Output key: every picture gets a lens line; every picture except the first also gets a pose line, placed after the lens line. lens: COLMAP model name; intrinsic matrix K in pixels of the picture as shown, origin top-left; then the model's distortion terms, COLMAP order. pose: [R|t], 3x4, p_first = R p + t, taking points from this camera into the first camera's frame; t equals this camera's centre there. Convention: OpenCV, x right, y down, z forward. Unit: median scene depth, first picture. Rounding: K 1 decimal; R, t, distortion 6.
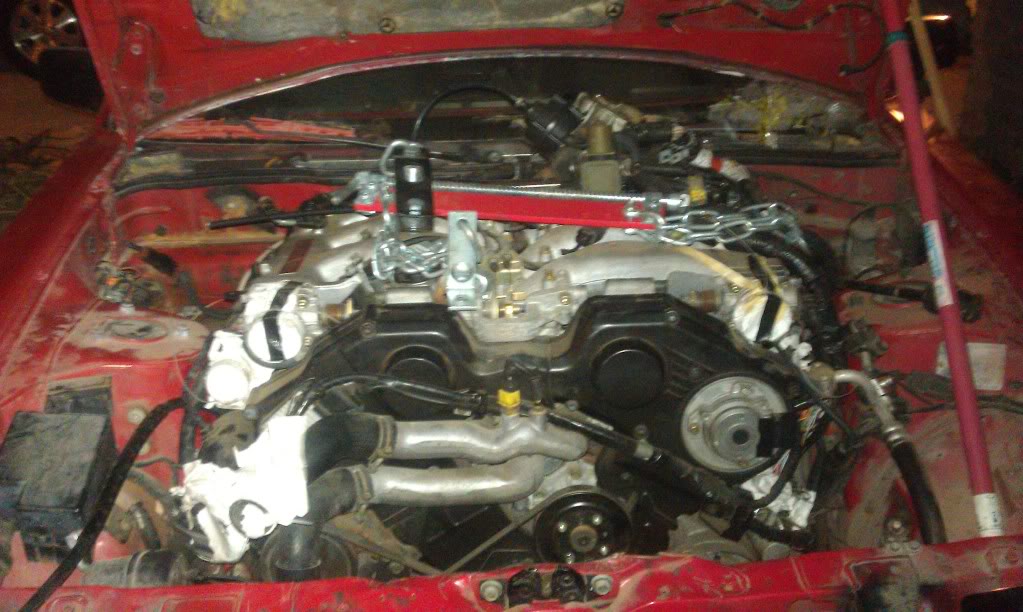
lens RADIAL K [[1082.3, 0, 511.5], [0, 1082.3, 306.0], [0, 0, 1]] dist [0.062520, -0.246683]
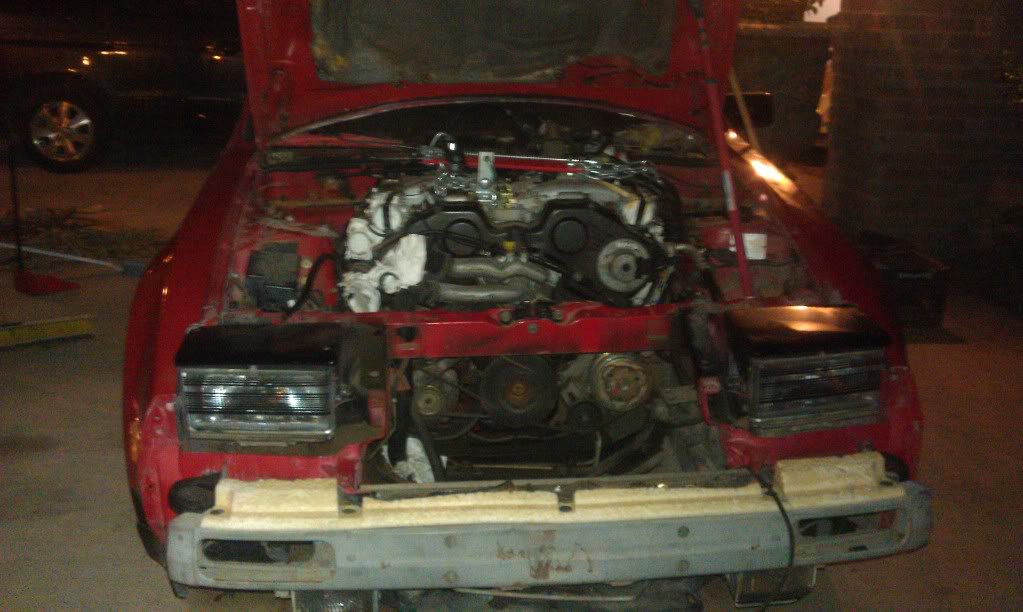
lens RADIAL K [[1082.3, 0, 511.5], [0, 1082.3, 306.0], [0, 0, 1]] dist [0.062520, -0.246683]
pose [[0.997744, 0.012668, 0.065921, -0.114585], [-0.004279, 0.992037, -0.125877, 0.399635], [-0.066990, 0.125311, 0.989853, -0.840674]]
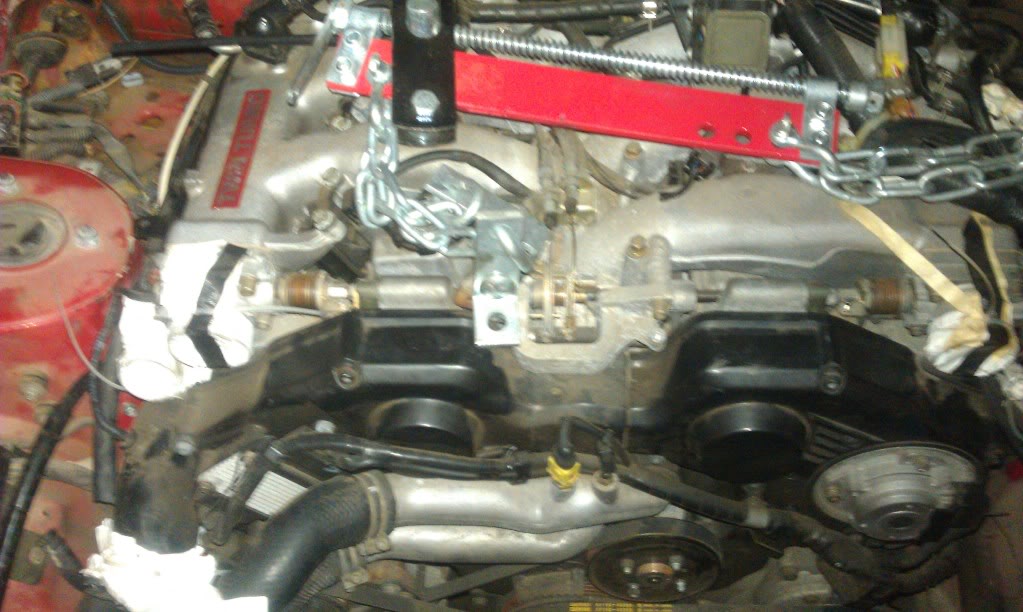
lens RADIAL K [[1082.3, 0, 511.5], [0, 1082.3, 306.0], [0, 0, 1]] dist [0.062520, -0.246683]
pose [[0.998583, 0.045556, -0.027497, -0.018680], [-0.026246, 0.871203, 0.490221, -0.295585], [0.046288, -0.488805, 0.871164, 0.421622]]
